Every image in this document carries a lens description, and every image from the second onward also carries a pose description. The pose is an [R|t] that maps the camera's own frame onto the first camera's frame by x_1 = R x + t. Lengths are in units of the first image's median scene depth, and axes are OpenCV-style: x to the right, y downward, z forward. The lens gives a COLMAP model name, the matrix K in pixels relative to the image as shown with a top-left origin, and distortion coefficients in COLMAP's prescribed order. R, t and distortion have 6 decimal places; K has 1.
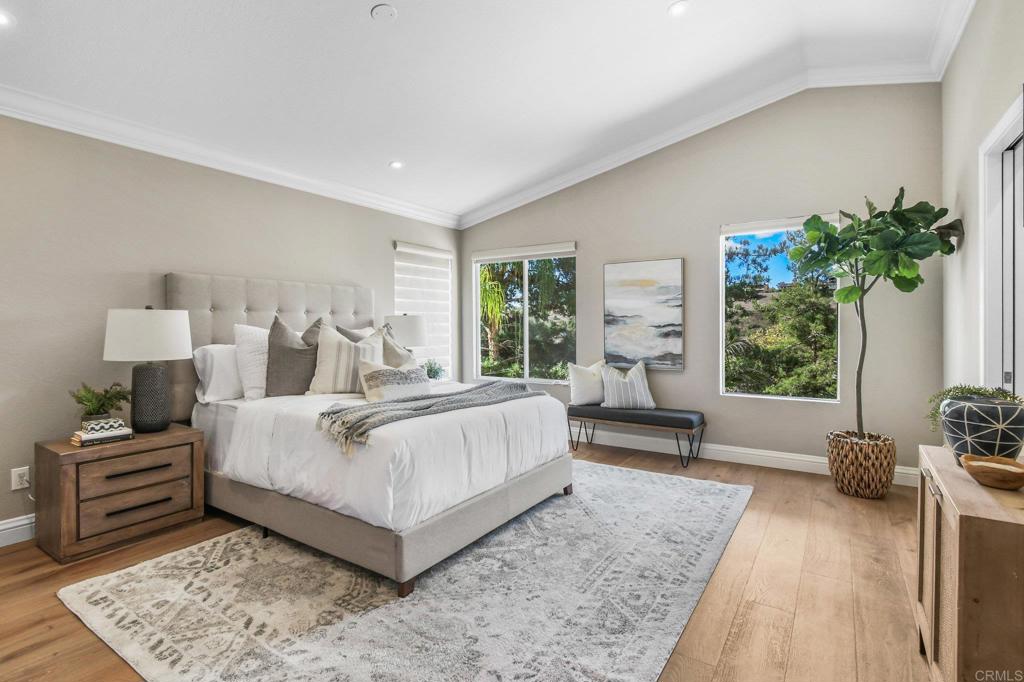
lens RADIAL K [[489.4, 0, 508.5], [0, 489.4, 337.2], [0, 0, 1]] dist [0.003629, 0.000163]
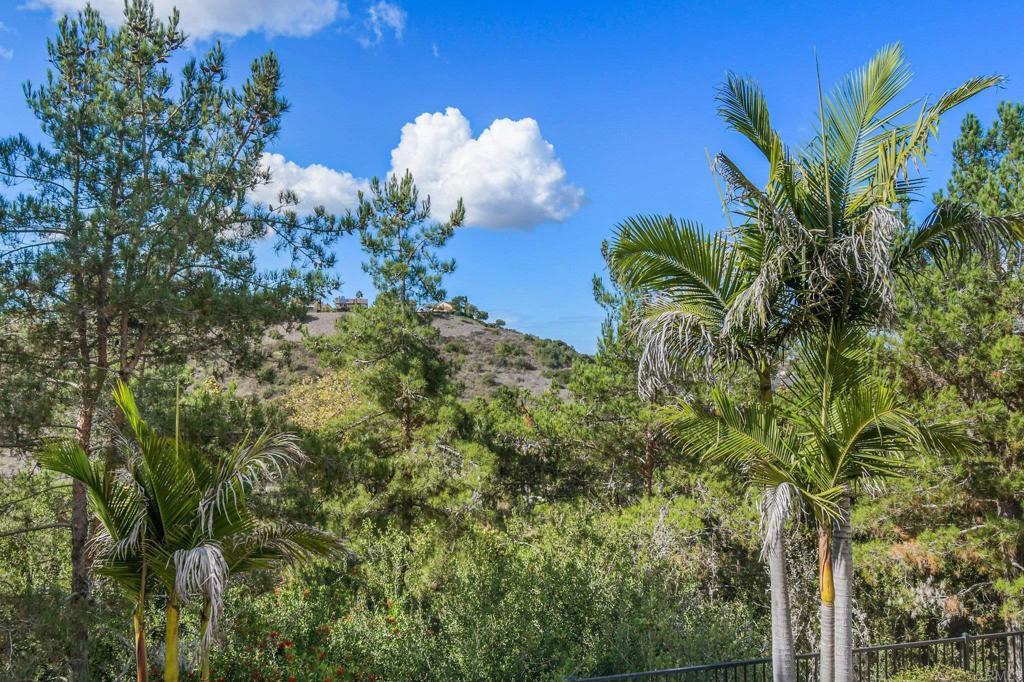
lens RADIAL K [[877.7, 0, 510.8], [0, 877.7, 343.2], [0, 0, 1]] dist [-0.003066, -0.000243]
pose [[0.763824, 0.029989, 0.644727, 0.099320], [0.000342, 0.998901, -0.046868, -0.018800], [-0.645424, 0.036020, 0.762975, 0.208927]]
